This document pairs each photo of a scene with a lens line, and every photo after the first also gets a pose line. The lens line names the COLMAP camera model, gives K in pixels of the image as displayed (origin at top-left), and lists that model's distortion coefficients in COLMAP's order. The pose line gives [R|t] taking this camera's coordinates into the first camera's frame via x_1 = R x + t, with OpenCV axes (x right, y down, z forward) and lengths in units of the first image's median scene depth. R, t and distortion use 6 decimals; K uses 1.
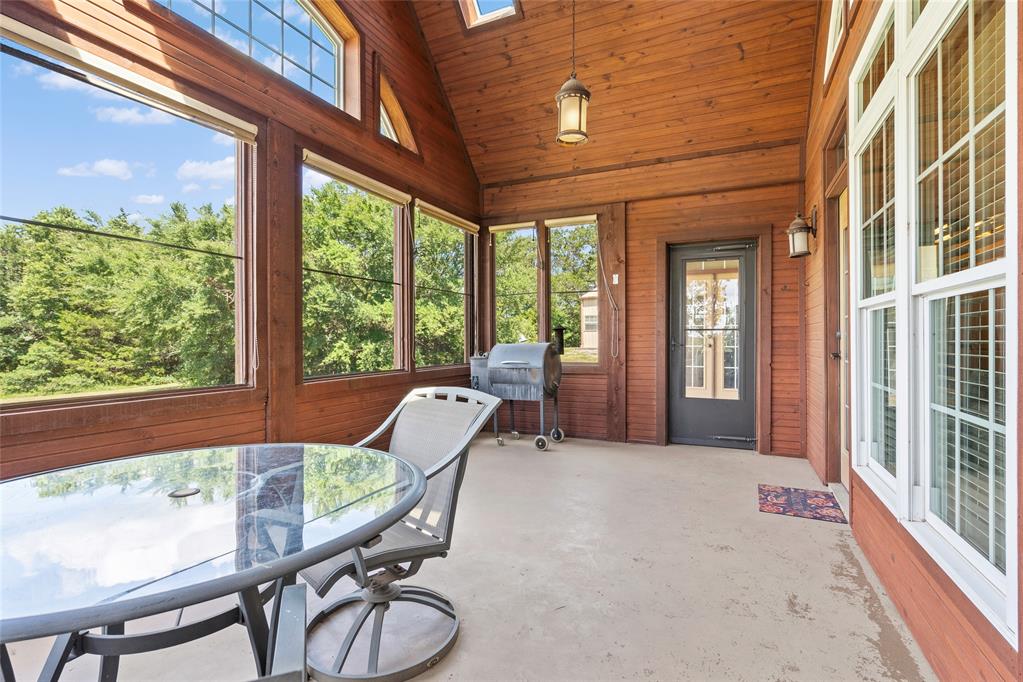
lens RADIAL K [[472.3, 0, 519.4], [0, 472.3, 340.7], [0, 0, 1]] dist [-0.003529, 0.003238]
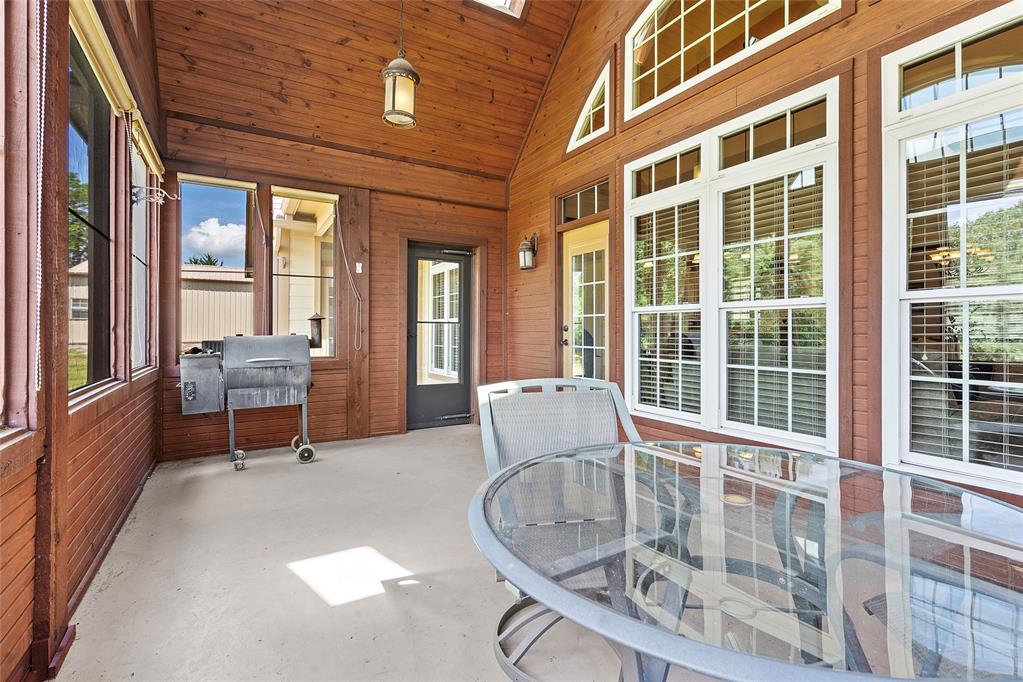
lens RADIAL K [[472.3, 0, 518.4], [0, 472.3, 331.1], [0, 0, 1]] dist [-0.003529, 0.003238]
pose [[0.576660, 0.002822, 0.816979, -0.394612], [0.001024, 0.999991, -0.004177, 0.001463], [-0.816984, 0.003245, 0.576652, 0.191406]]
